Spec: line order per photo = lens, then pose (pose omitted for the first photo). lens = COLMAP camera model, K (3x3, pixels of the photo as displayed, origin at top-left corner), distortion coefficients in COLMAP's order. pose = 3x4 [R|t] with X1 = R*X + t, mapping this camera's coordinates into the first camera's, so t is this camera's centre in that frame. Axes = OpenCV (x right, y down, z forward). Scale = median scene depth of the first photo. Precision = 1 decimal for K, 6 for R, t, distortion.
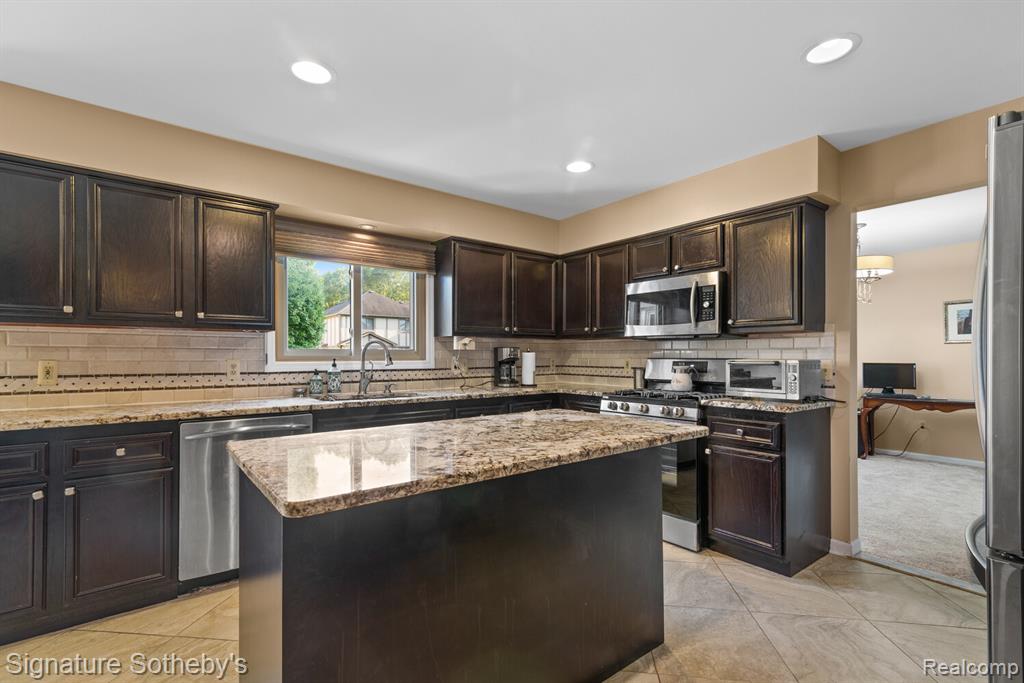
lens RADIAL K [[456.2, 0, 512.9], [0, 456.2, 350.4], [0, 0, 1]] dist [0.000571, -0.000143]
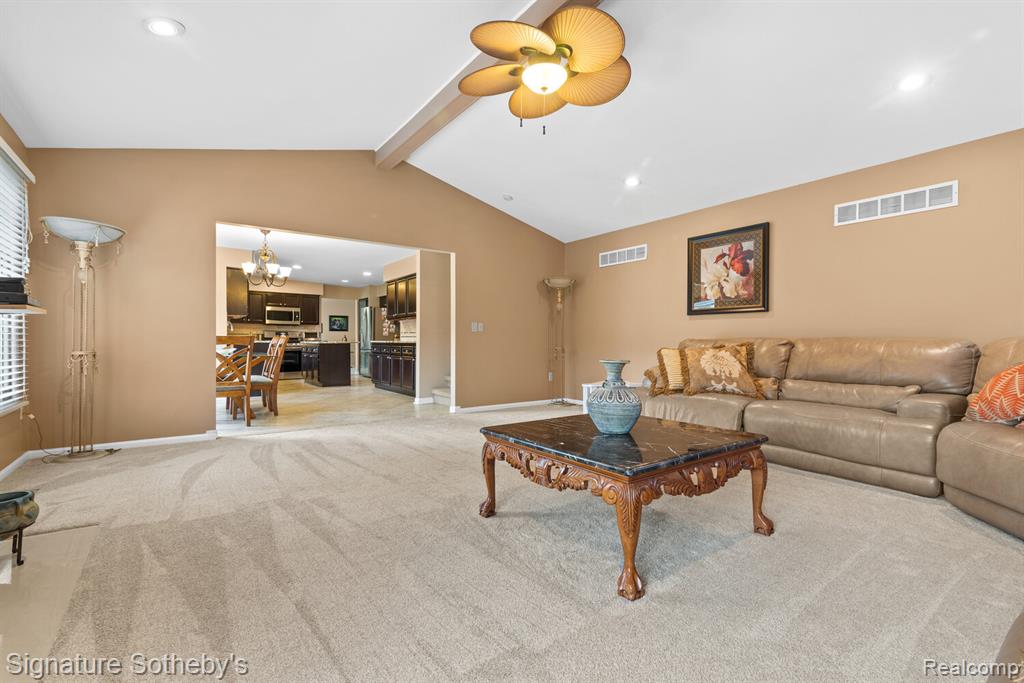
lens RADIAL K [[456.2, 0, 519.0], [0, 456.2, 343.7], [0, 0, 1]] dist [0.000571, -0.000143]
pose [[0.011476, -0.005000, 0.999922, -3.119582], [-0.013217, 0.999899, 0.005151, 0.074272], [-0.999847, -0.013275, 0.011409, -0.823935]]
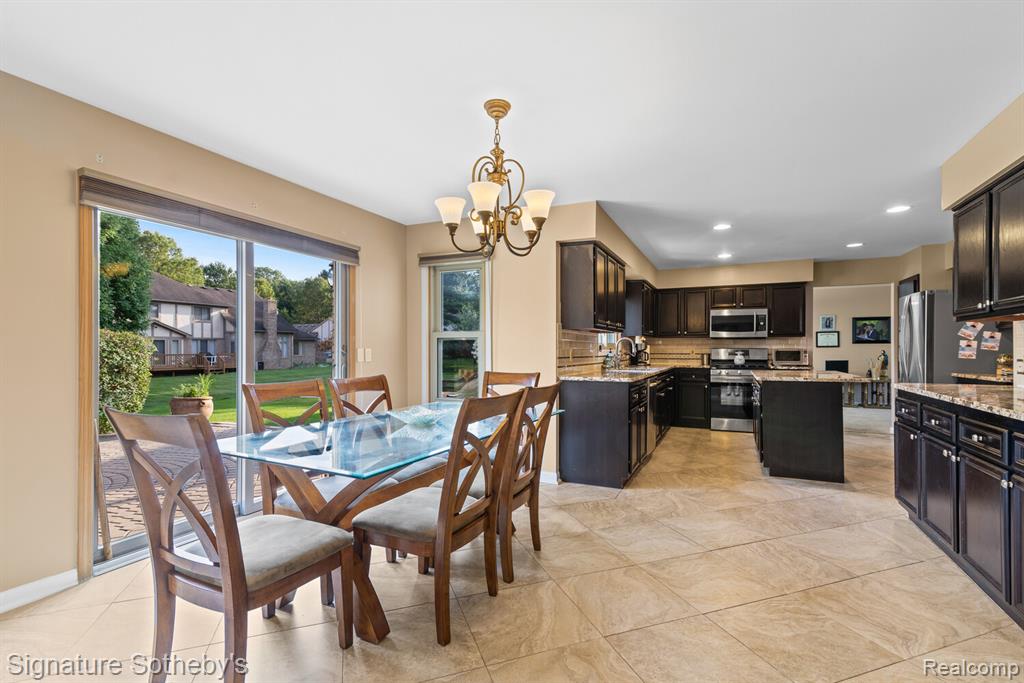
lens RADIAL K [[456.2, 0, 512.8], [0, 456.2, 345.2], [0, 0, 1]] dist [0.000571, -0.000143]
pose [[0.896775, 0.003050, 0.442476, -1.507929], [-0.004569, 0.999987, 0.002366, 0.002988], [-0.442462, -0.004143, 0.896777, -0.402487]]
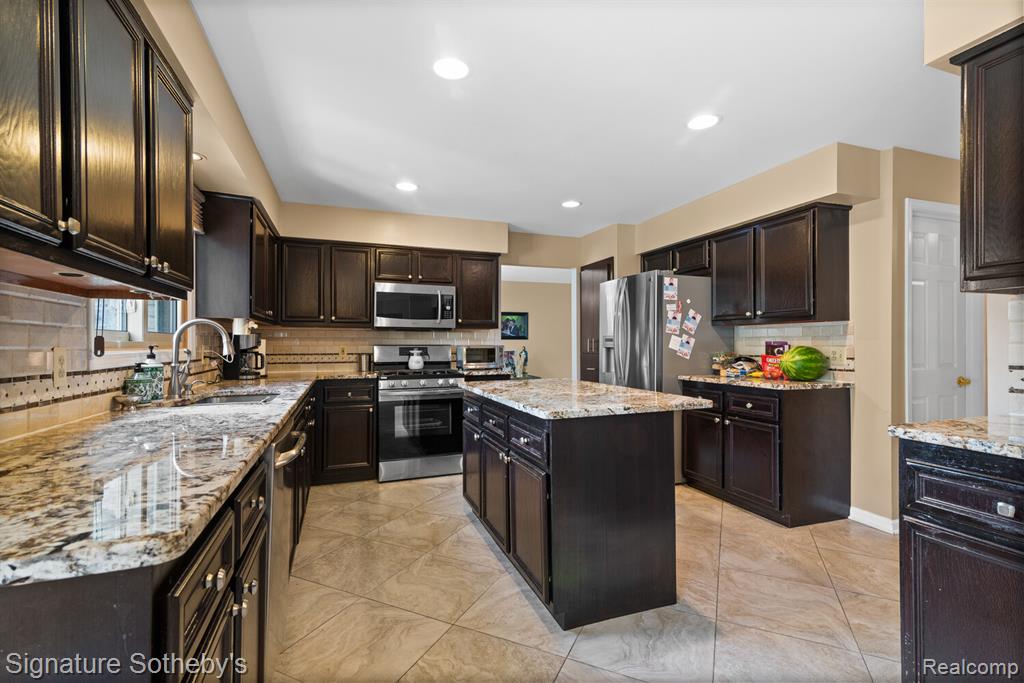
lens RADIAL K [[456.2, 0, 513.7], [0, 456.2, 342.3], [0, 0, 1]] dist [0.000571, -0.000143]
pose [[0.310720, 0.004296, 0.950492, -0.844099], [-0.008779, 0.999960, -0.001650, 0.009747], [-0.950461, -0.007832, 0.310745, 0.324466]]
